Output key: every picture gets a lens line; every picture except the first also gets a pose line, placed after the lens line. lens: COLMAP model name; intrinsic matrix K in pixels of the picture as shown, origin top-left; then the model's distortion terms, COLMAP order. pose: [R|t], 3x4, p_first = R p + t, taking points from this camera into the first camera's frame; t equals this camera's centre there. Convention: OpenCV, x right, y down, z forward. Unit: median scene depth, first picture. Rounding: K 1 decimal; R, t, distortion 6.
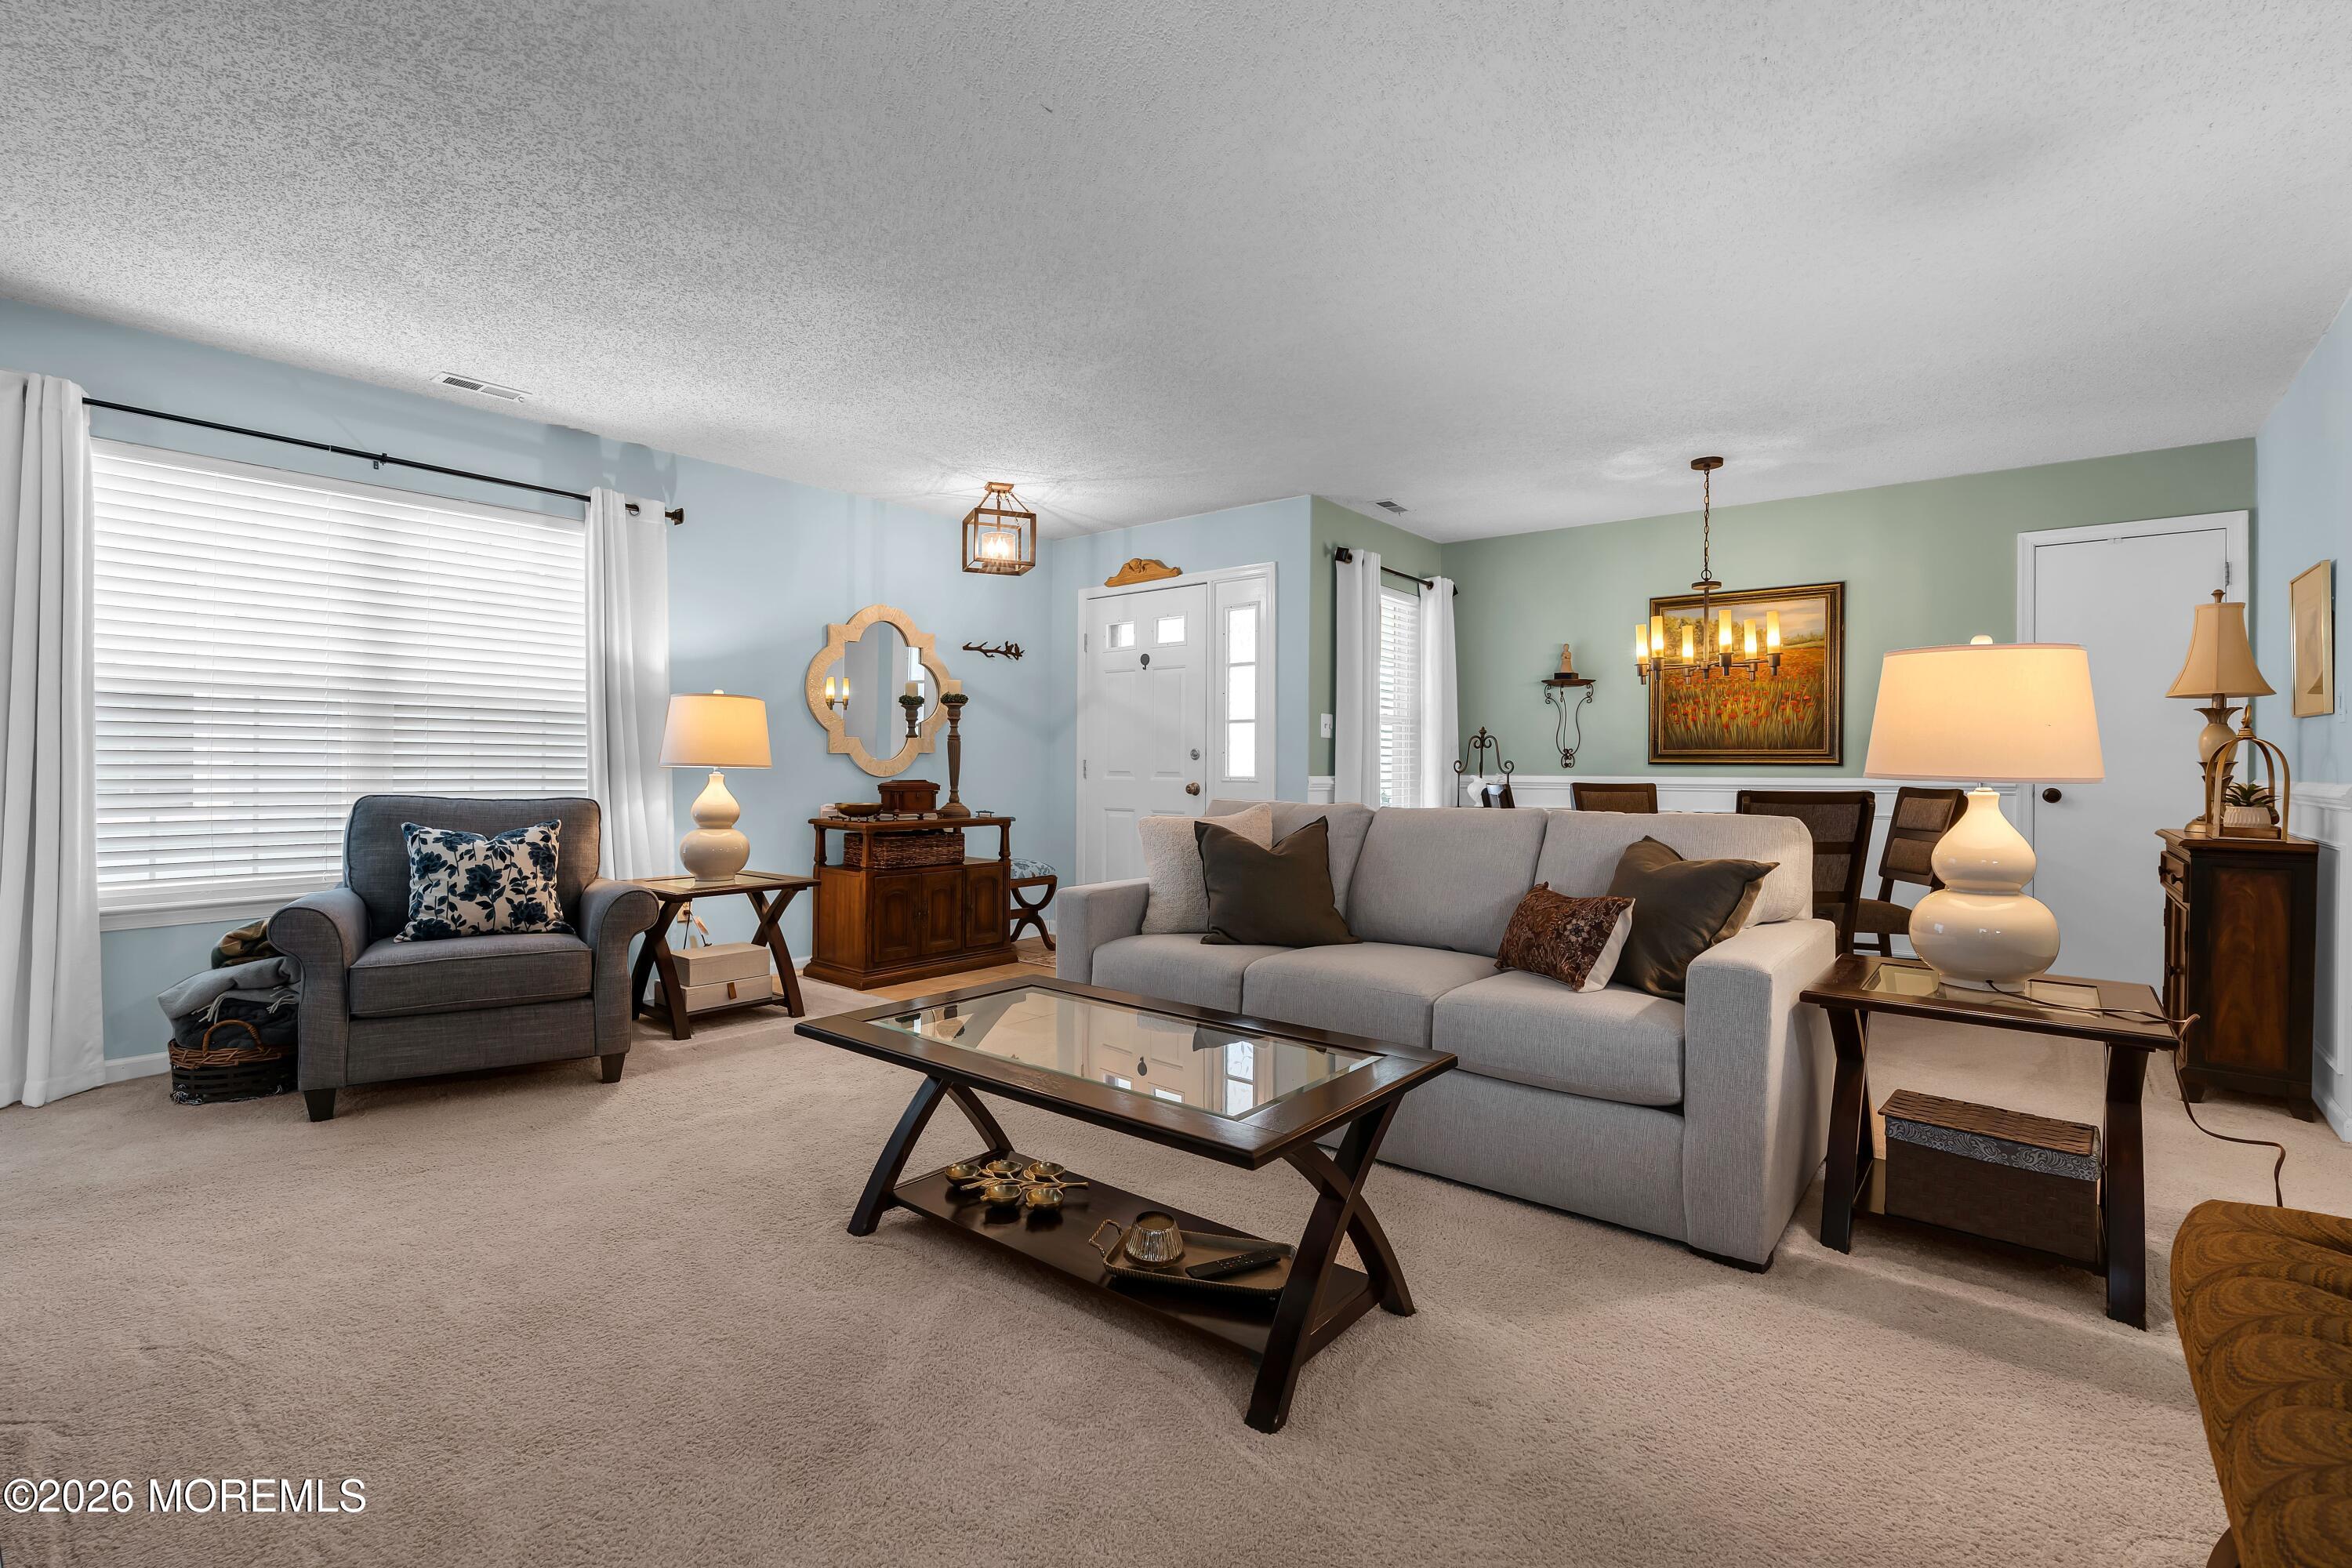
lens RADIAL K [[1065.9, 0, 1162.6], [0, 1065.9, 776.5], [0, 0, 1]] dist [-0.011432, 0.002812]
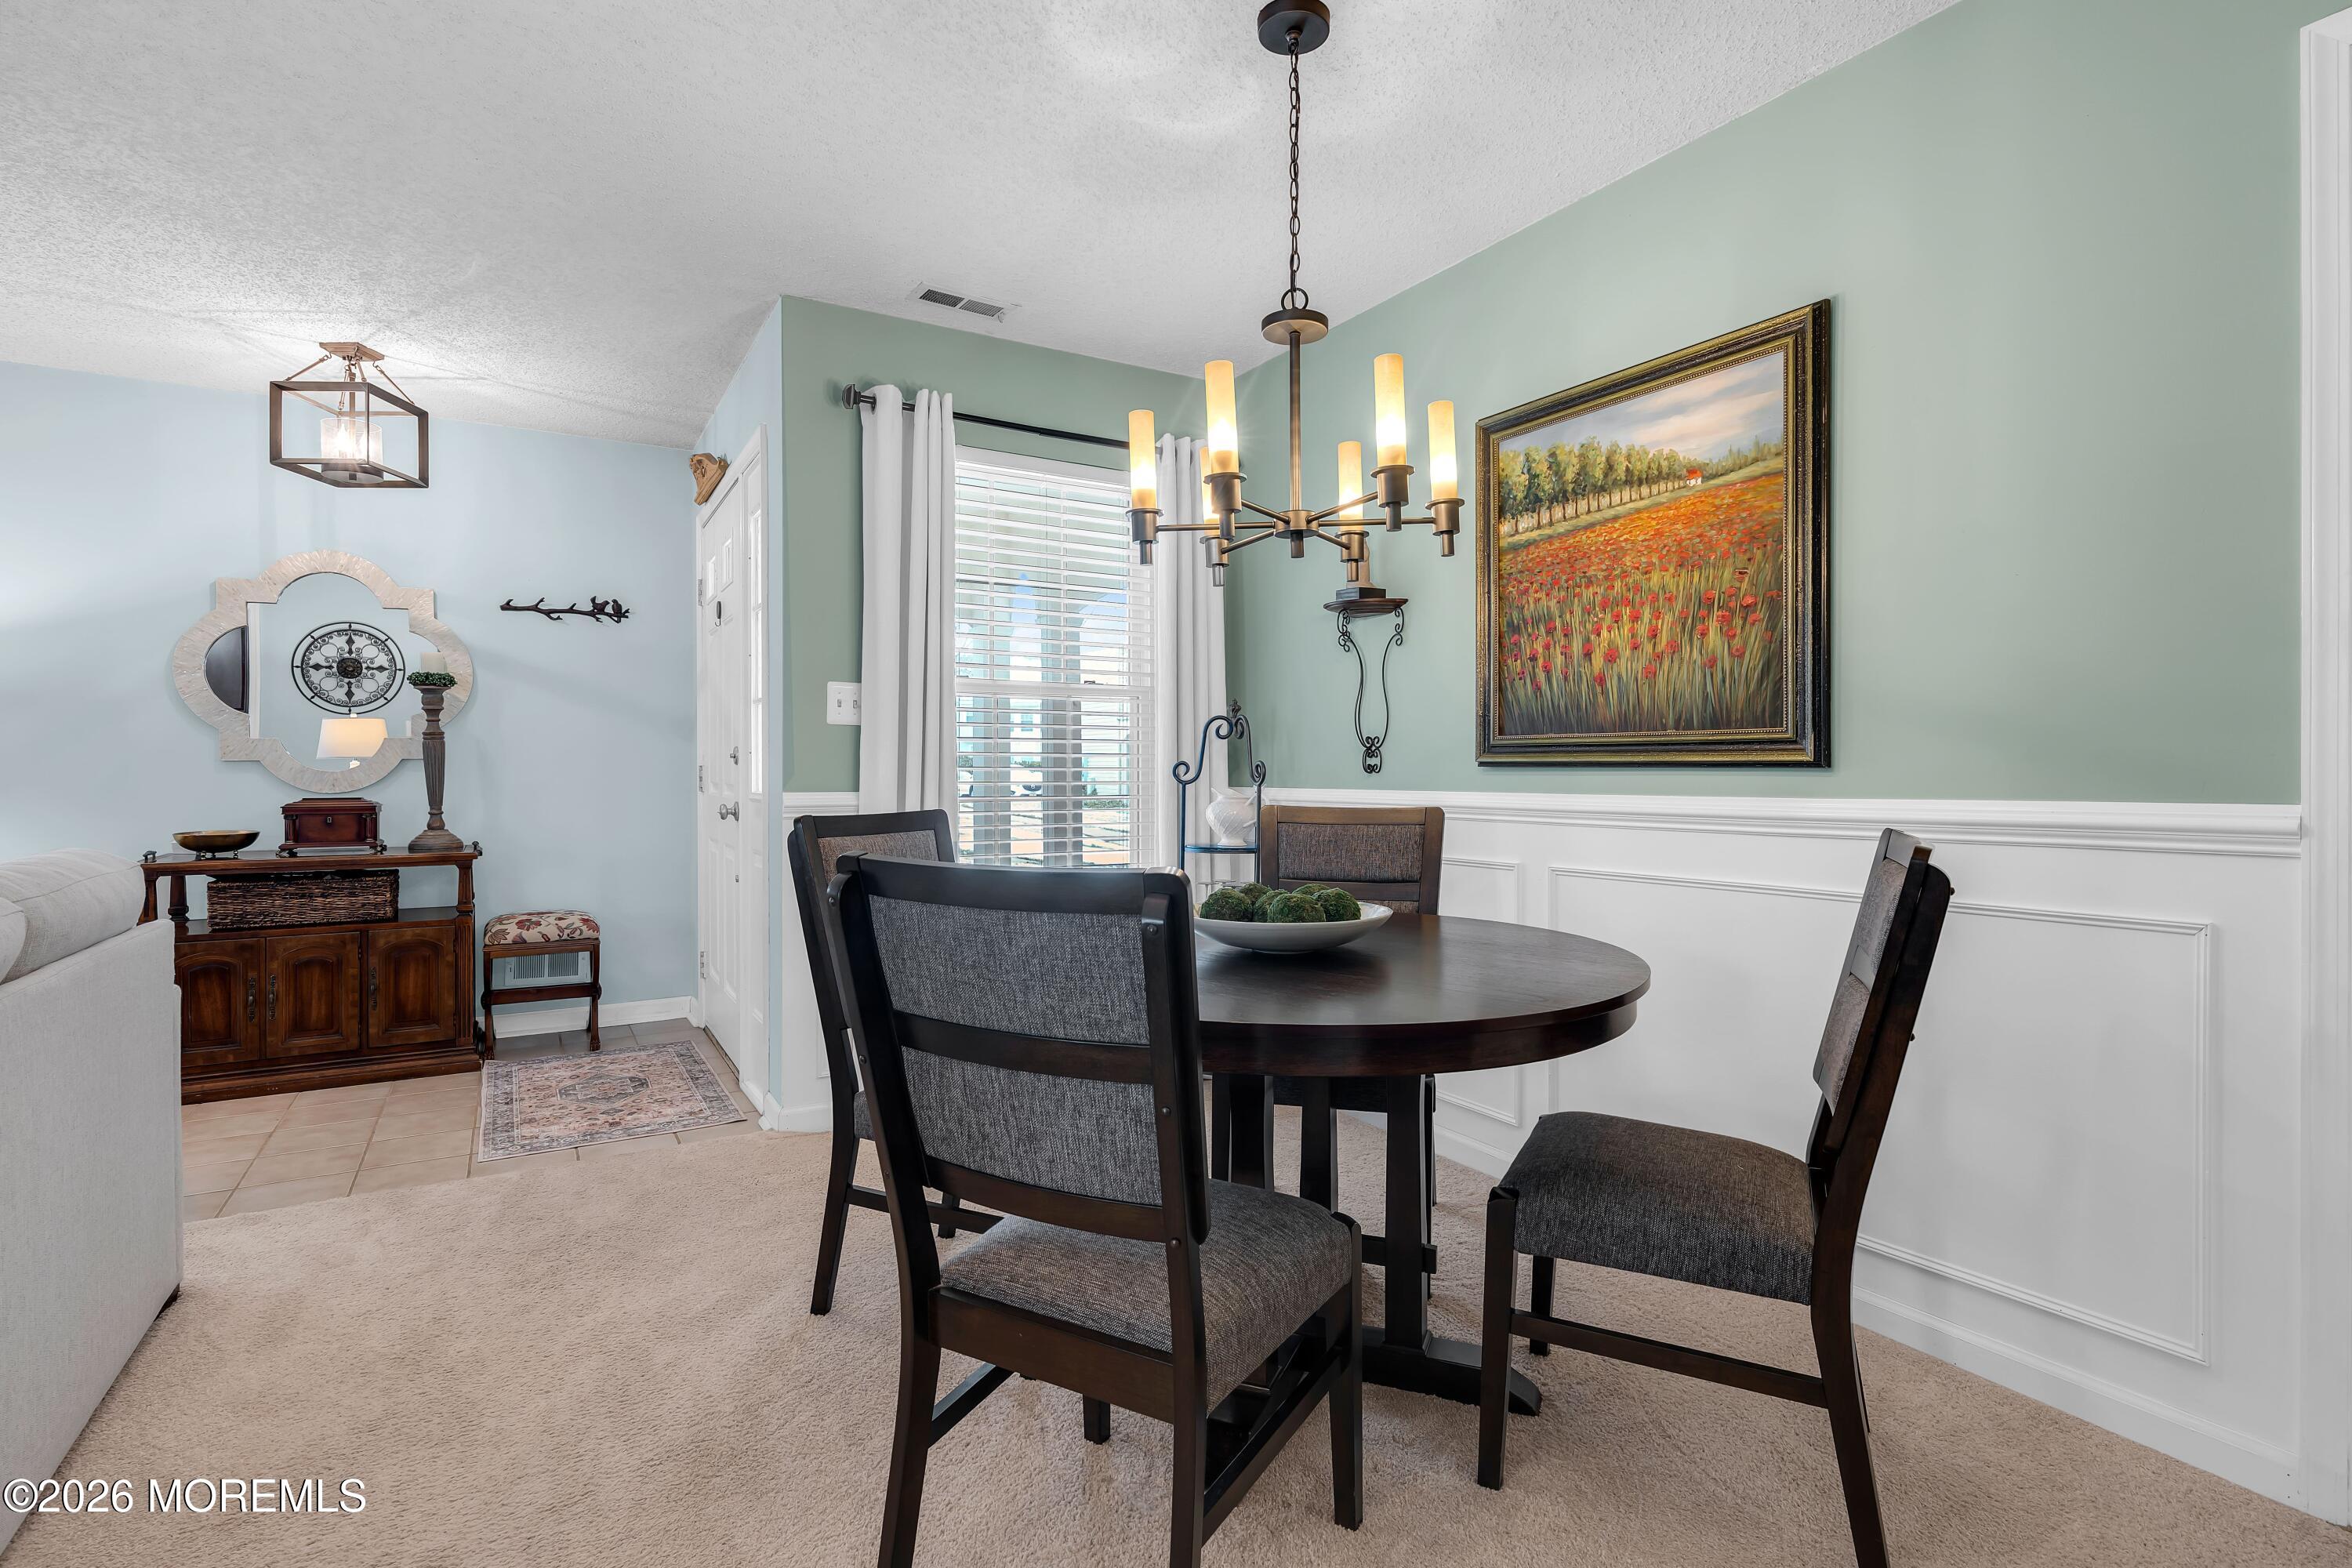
lens RADIAL K [[1138.0, 0, 1166.7], [0, 1138.0, 776.2], [0, 0, 1]] dist [-0.002972, -0.000155]
pose [[0.939161, -0.004945, -0.343443, 0.520961], [0.003940, 0.999986, -0.003624, -0.005894], [0.343456, 0.002051, 0.939167, 0.488537]]
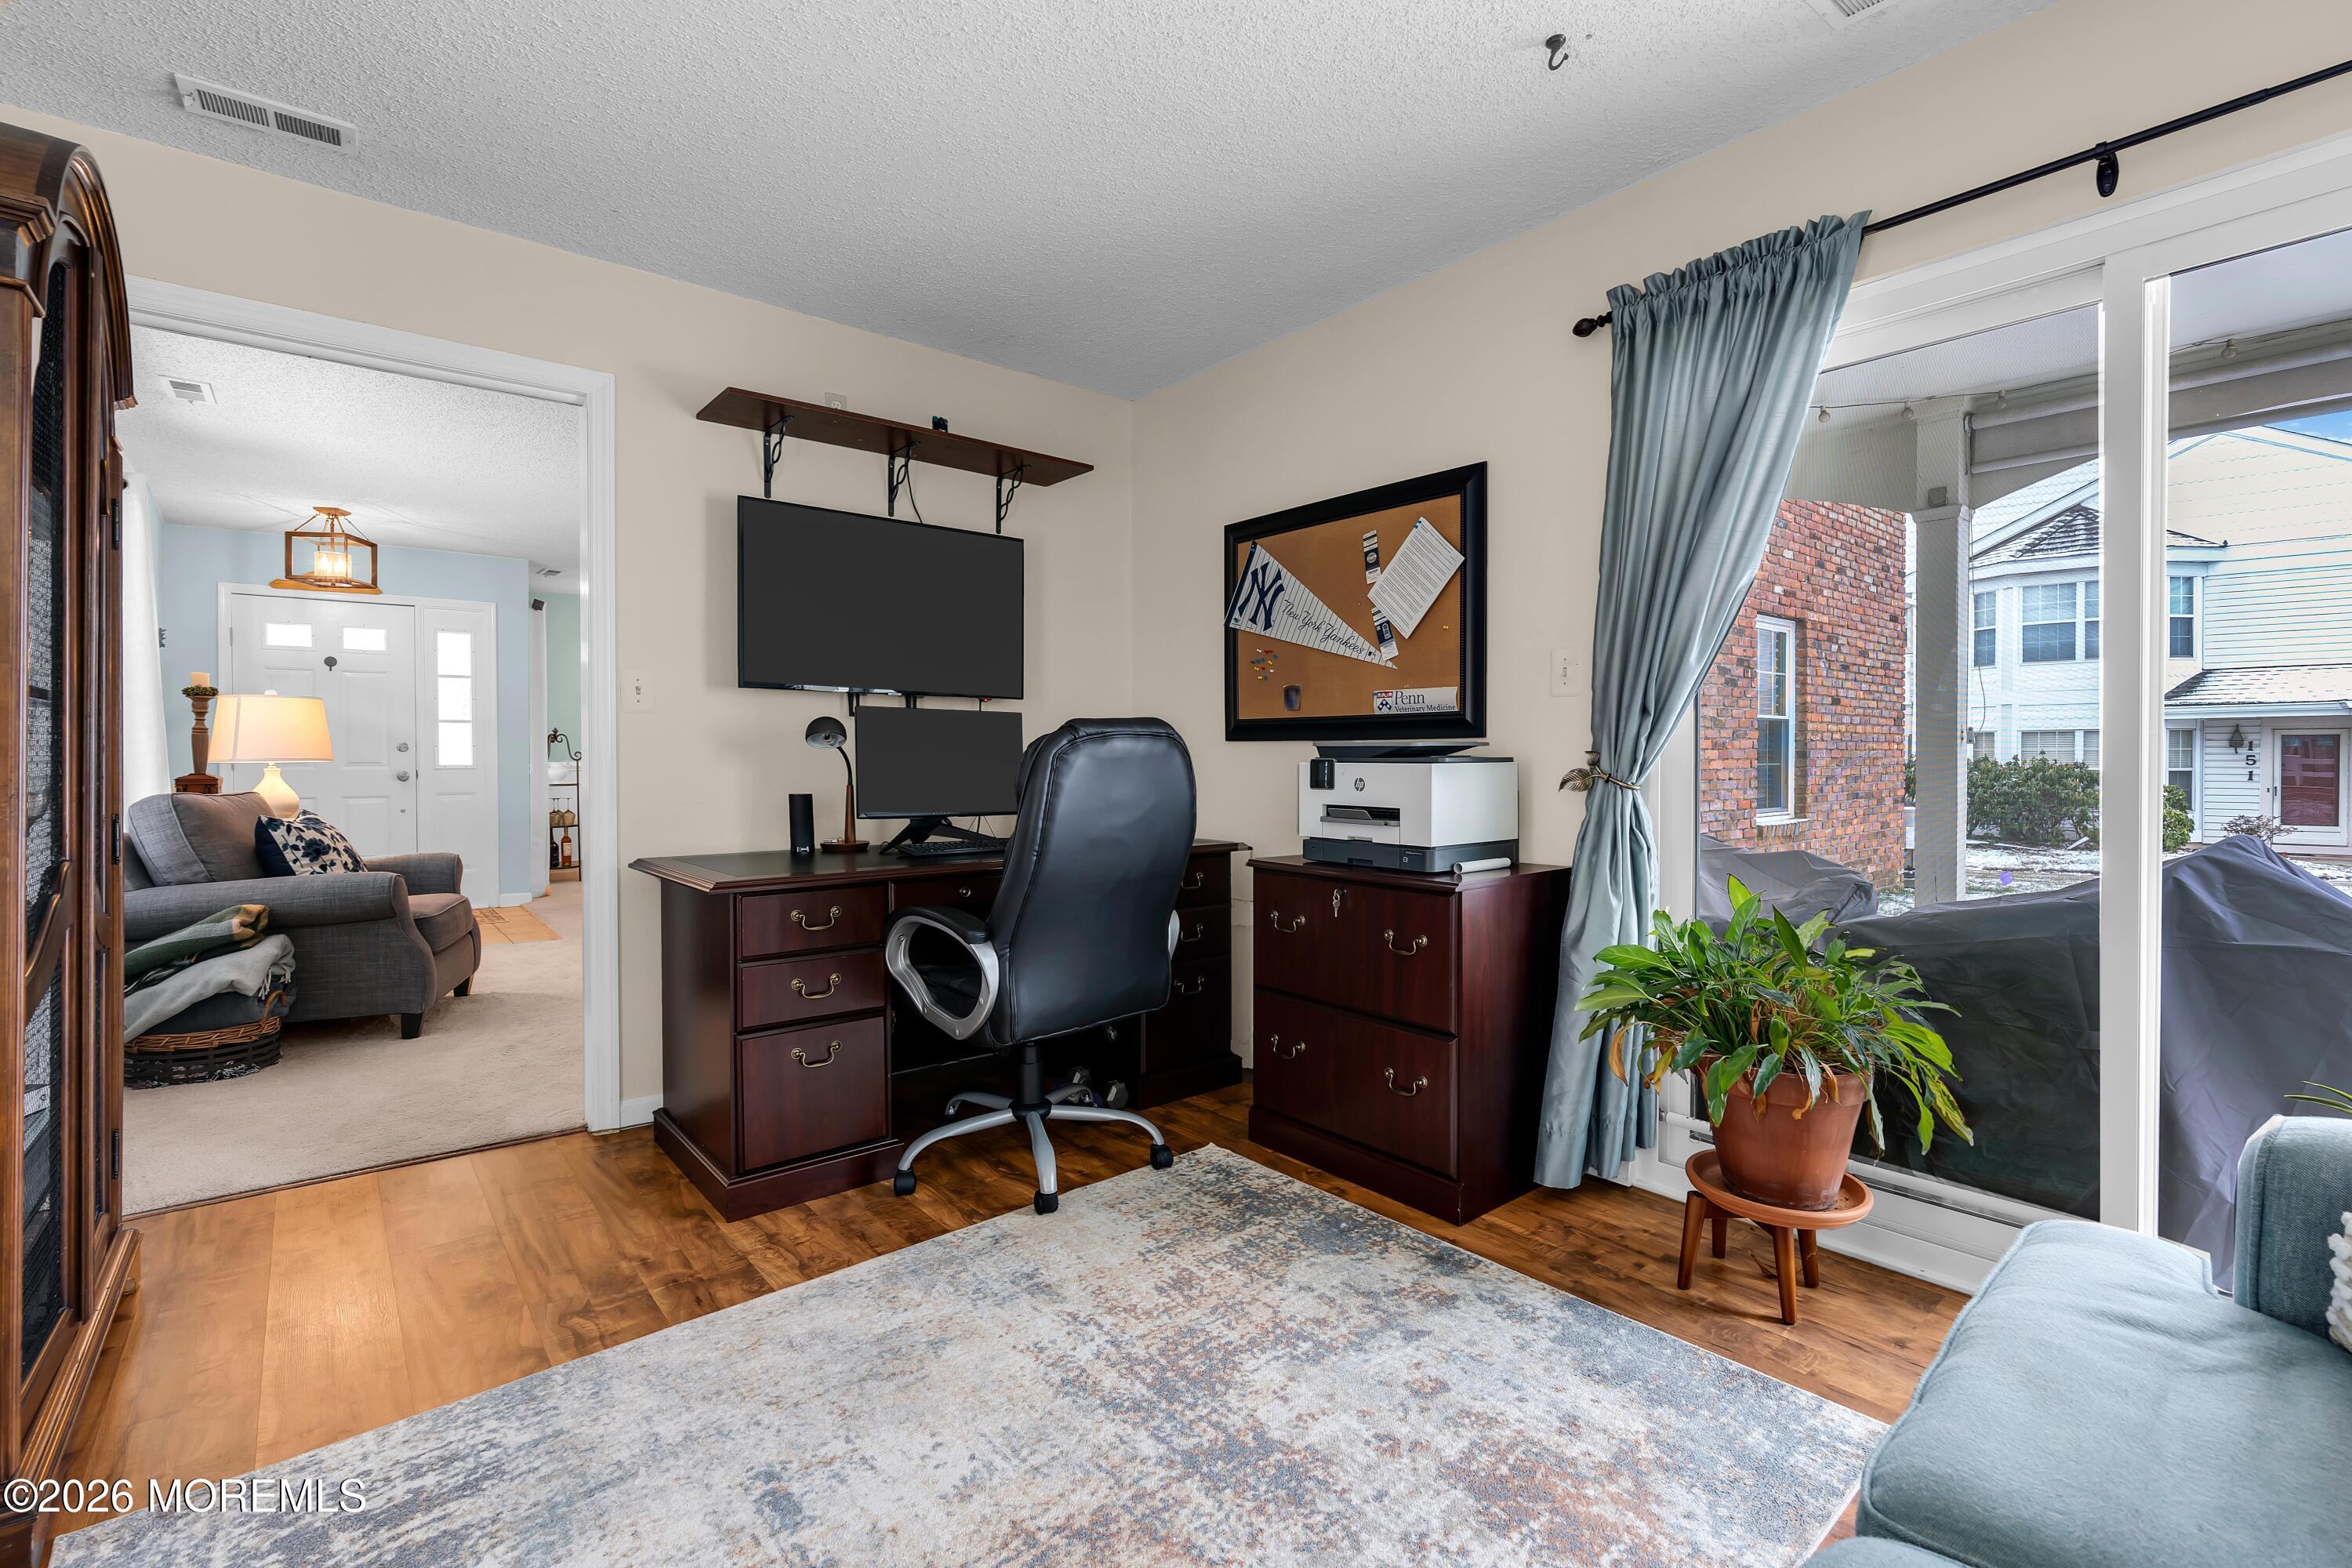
lens RADIAL K [[1065.9, 0, 1178.4], [0, 1065.9, 770.1], [0, 0, 1]] dist [-0.011432, 0.002812]
pose [[0.193672, -0.019352, 0.980875, -1.025575], [0.008439, 0.999801, 0.018059, -0.009447], [-0.981030, 0.004780, 0.193797, -0.092672]]
